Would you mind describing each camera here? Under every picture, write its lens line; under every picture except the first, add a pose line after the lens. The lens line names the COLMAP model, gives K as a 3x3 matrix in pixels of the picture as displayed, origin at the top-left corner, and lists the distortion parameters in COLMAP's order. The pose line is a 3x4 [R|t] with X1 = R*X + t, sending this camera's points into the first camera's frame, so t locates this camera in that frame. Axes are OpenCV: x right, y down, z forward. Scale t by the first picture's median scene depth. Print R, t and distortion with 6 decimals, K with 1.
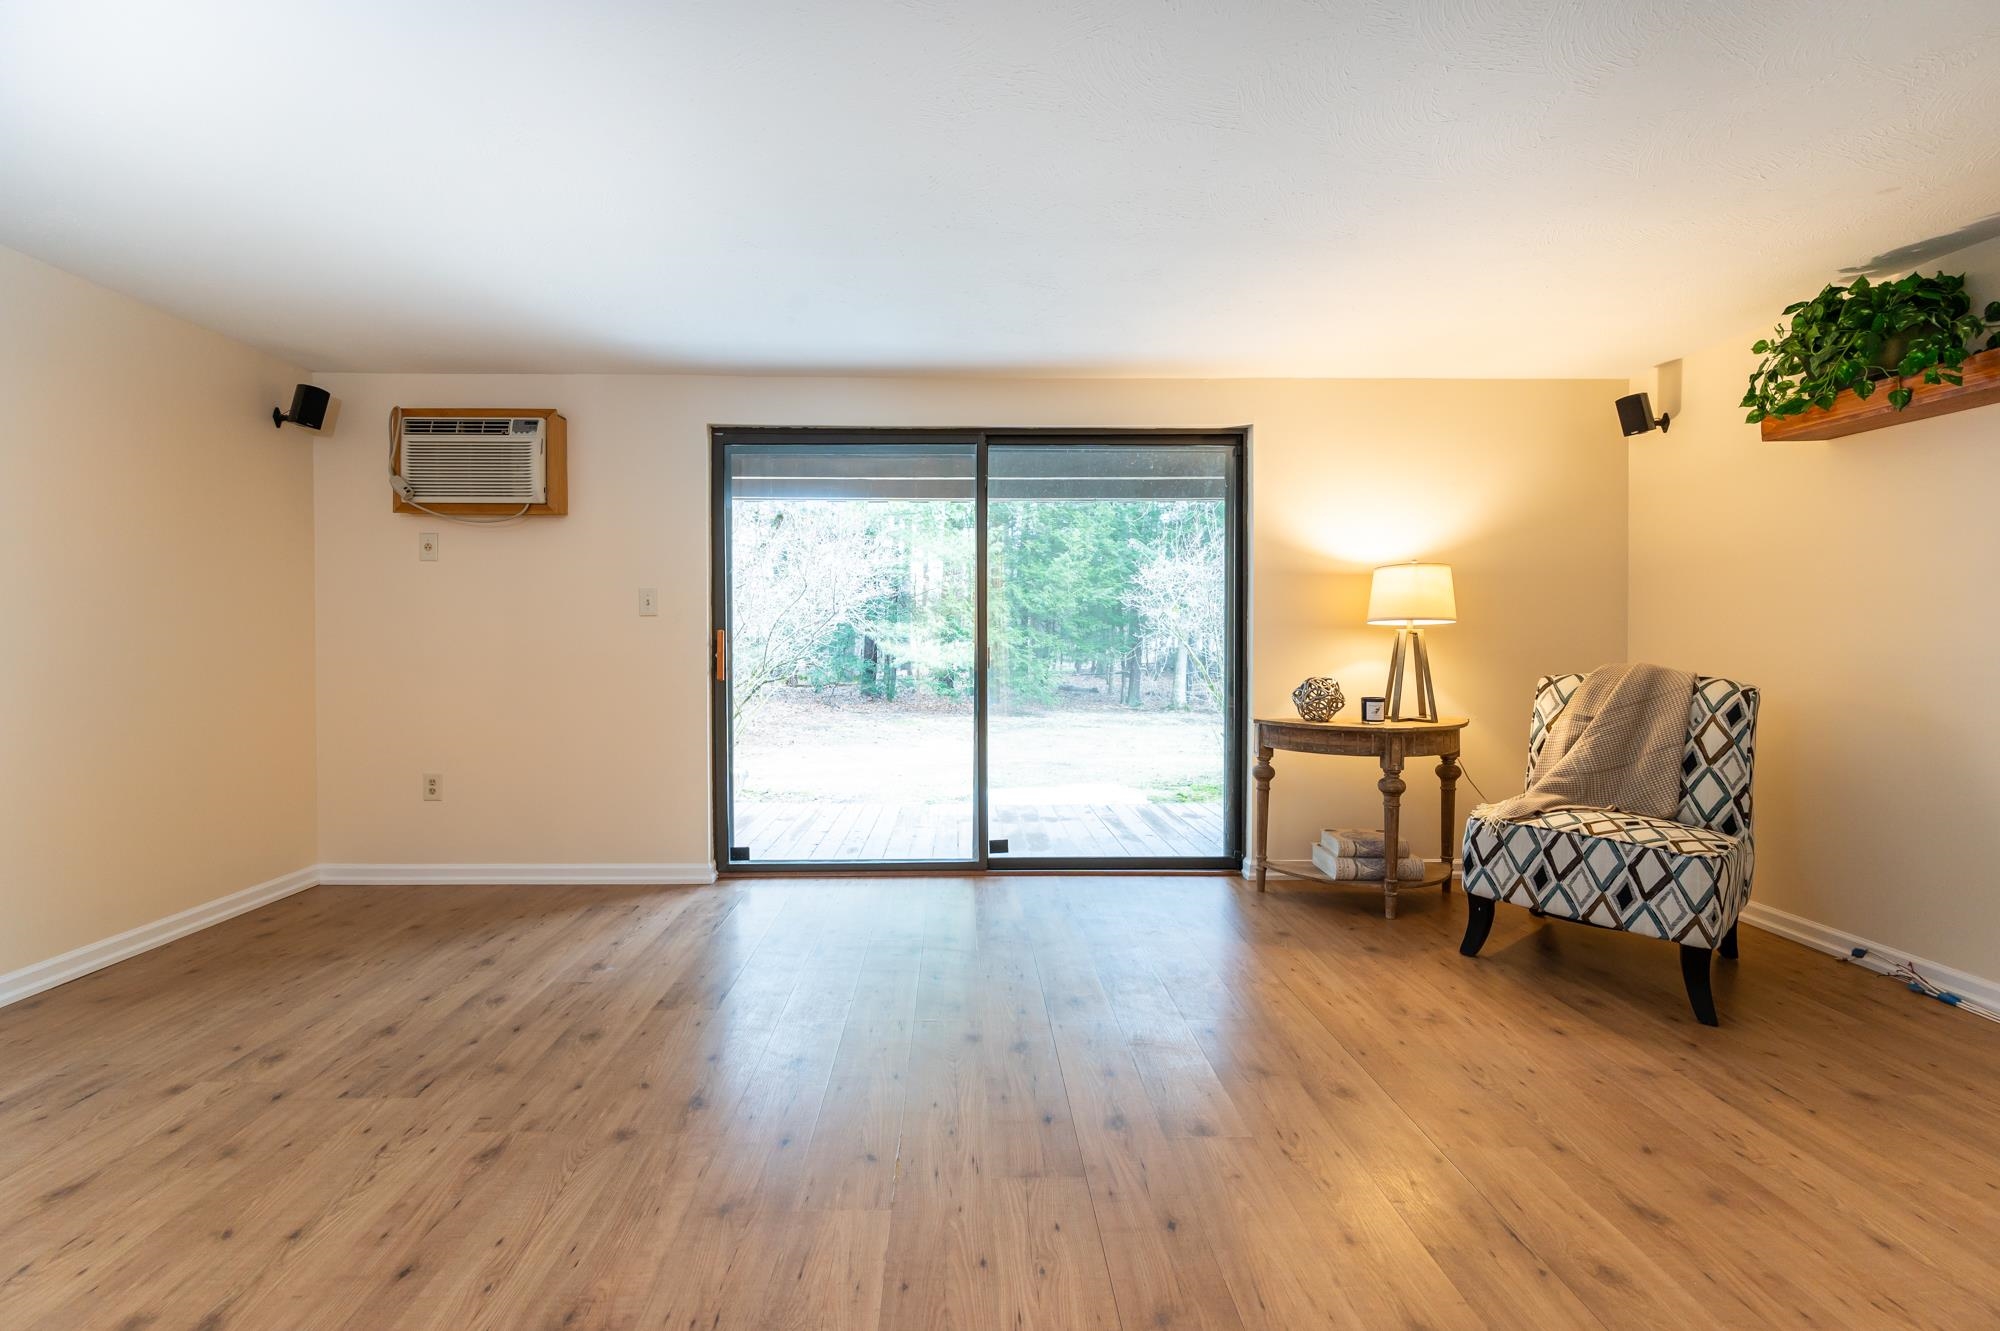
lens RADIAL K [[814.7, 0, 994.2], [0, 814.7, 648.1], [0, 0, 1]] dist [-0.008504, -0.000050]
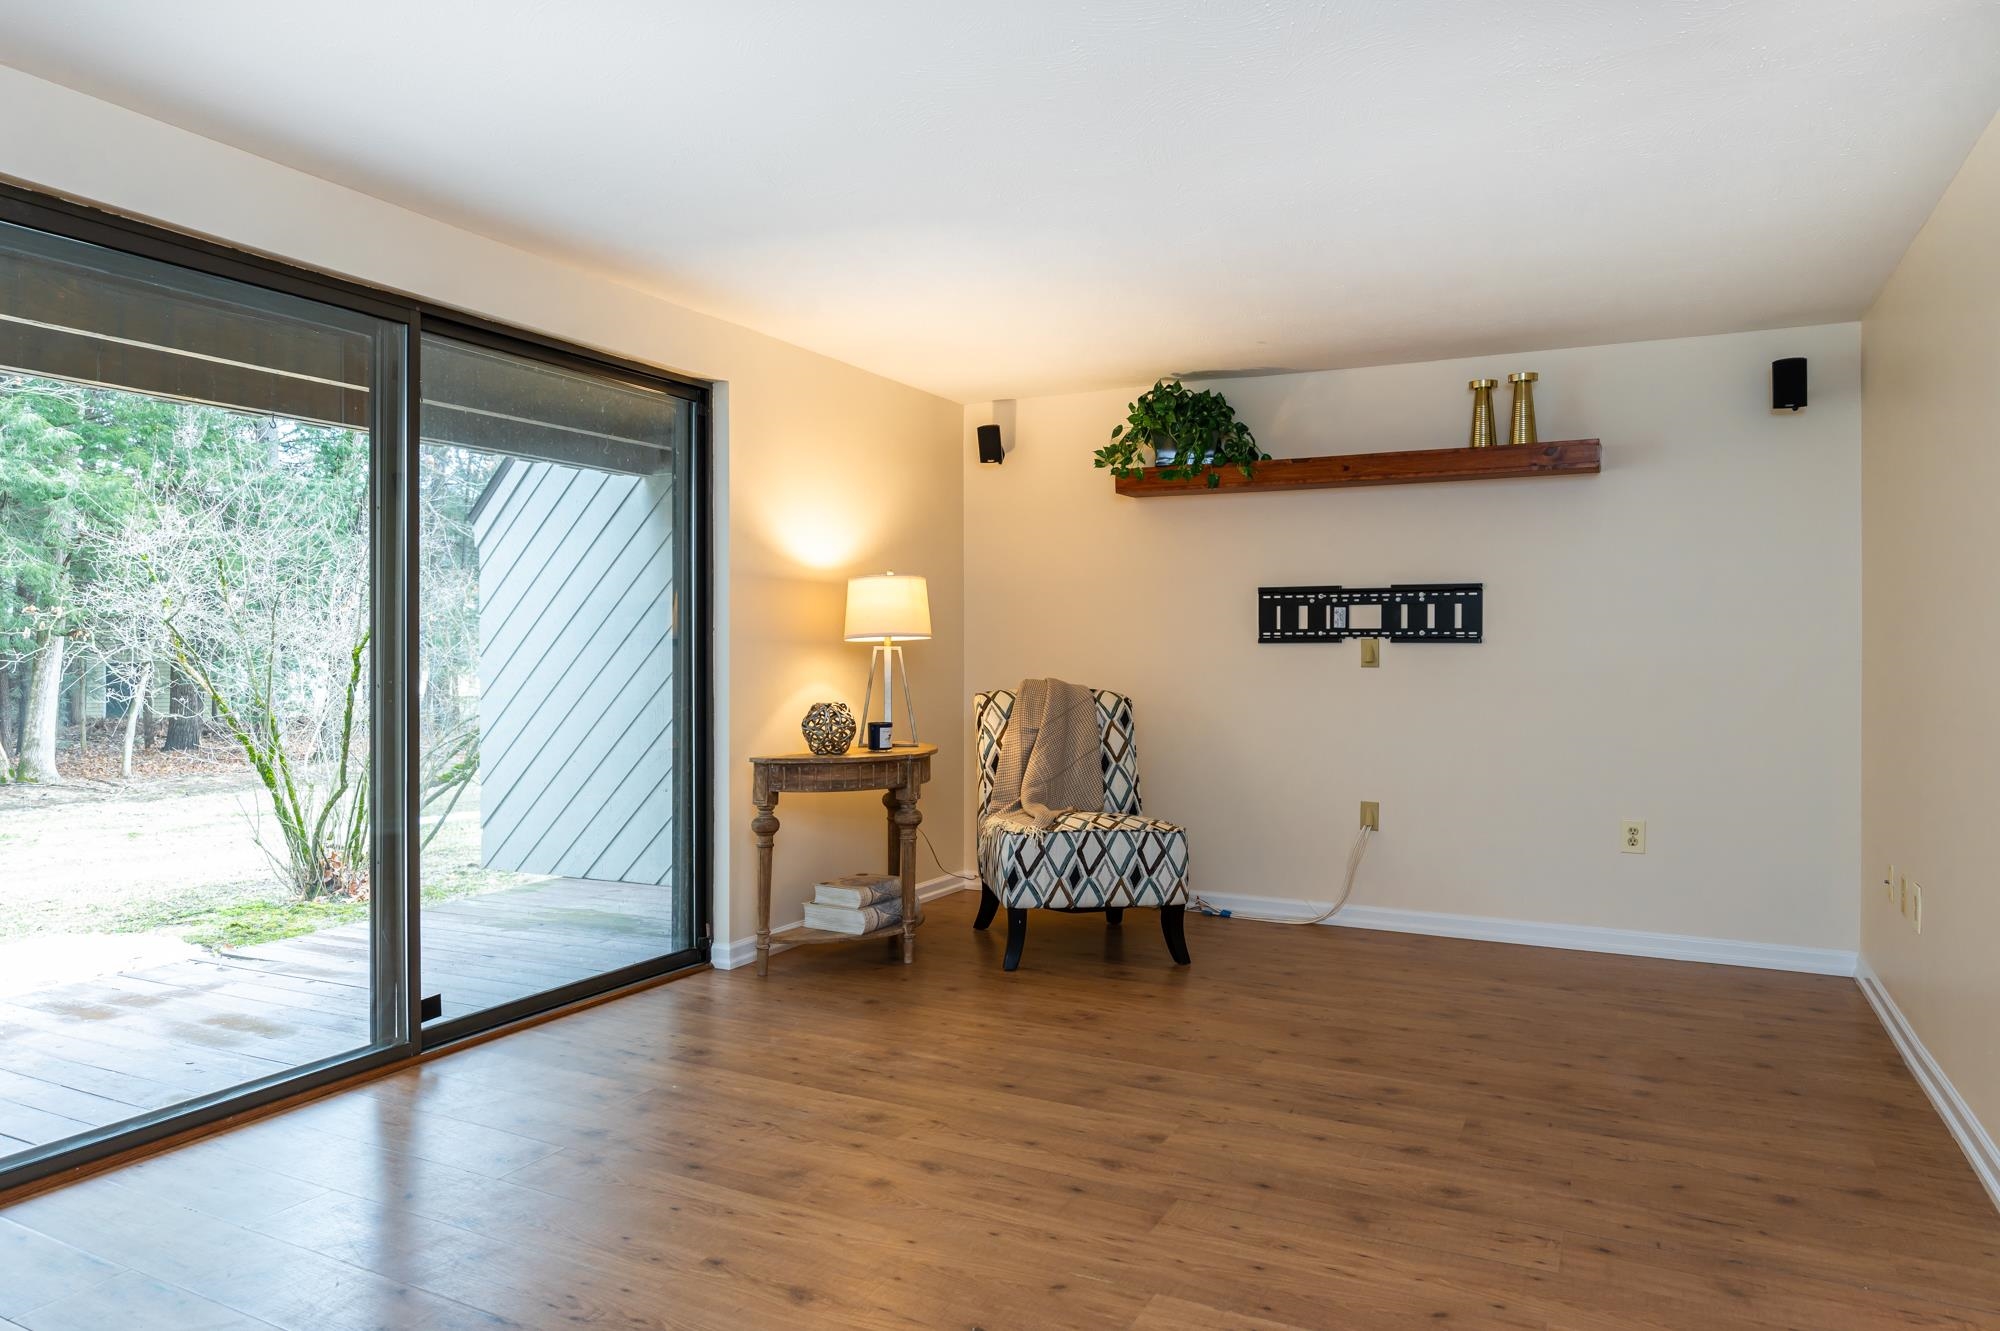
lens RADIAL K [[1241.3, 0, 1000.0], [0, 1241.3, 665.5], [0, 0, 1]] dist [-0.021095, -0.000446]
pose [[0.480725, -0.009165, 0.876824, -0.767880], [0.011552, 0.999925, 0.004119, -0.007222], [-0.876796, 0.008149, 0.480794, 0.265322]]
